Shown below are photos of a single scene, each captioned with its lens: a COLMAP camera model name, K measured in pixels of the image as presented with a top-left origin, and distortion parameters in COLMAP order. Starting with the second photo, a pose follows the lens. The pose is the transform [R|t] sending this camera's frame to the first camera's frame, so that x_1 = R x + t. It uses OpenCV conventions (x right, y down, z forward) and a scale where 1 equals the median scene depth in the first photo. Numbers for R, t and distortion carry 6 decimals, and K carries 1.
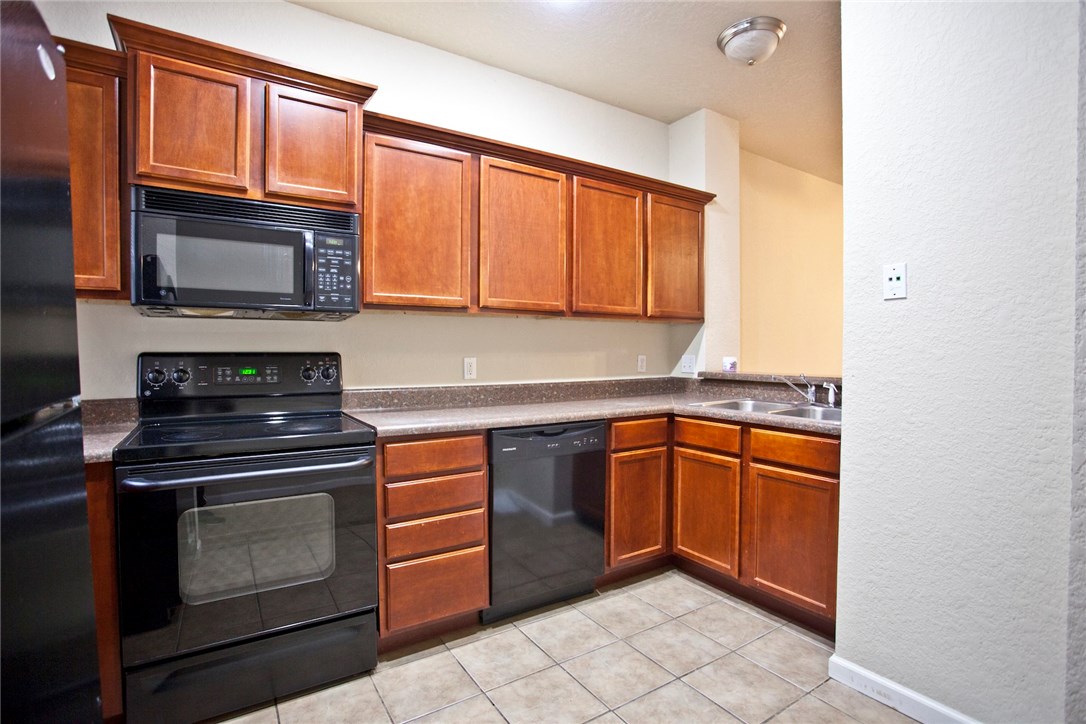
lens RADIAL K [[545.7, 0, 561.2], [0, 545.7, 353.6], [0, 0, 1]] dist [-0.044214, 0.022237]
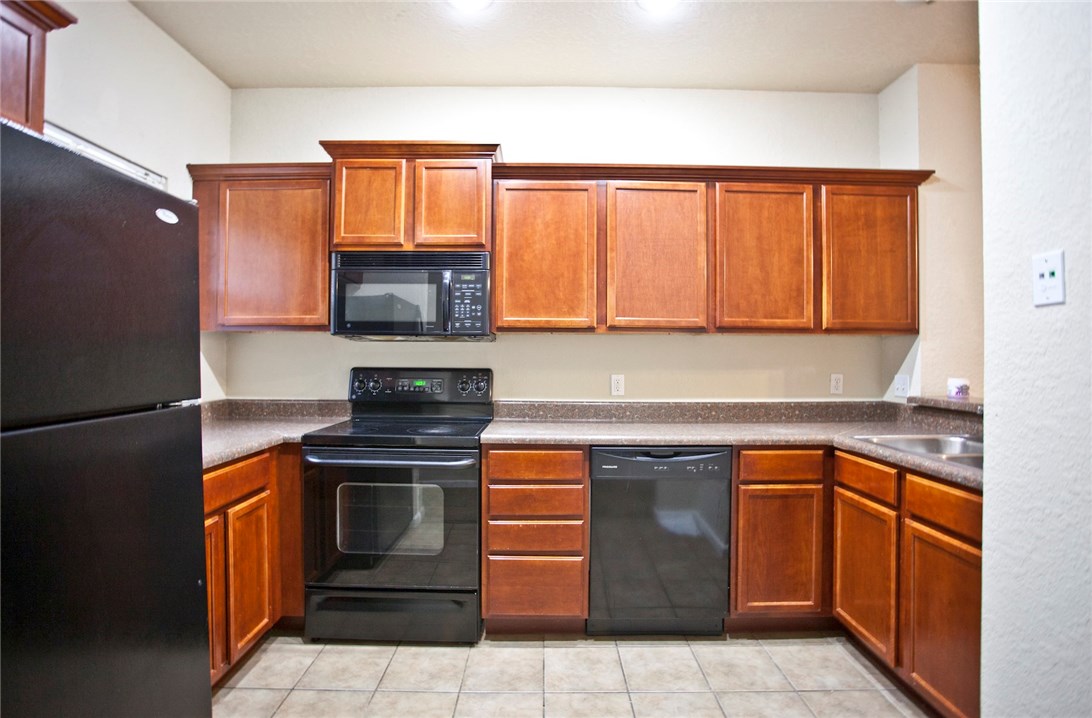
lens RADIAL K [[548.8, 0, 540.4], [0, 548.8, 347.4], [0, 0, 1]] dist [-0.044214, 0.022237]
pose [[0.833990, -0.006636, -0.551739, 0.358420], [-0.009539, 0.999605, -0.026442, -0.018600], [0.551696, 0.027316, 0.833598, 0.070281]]
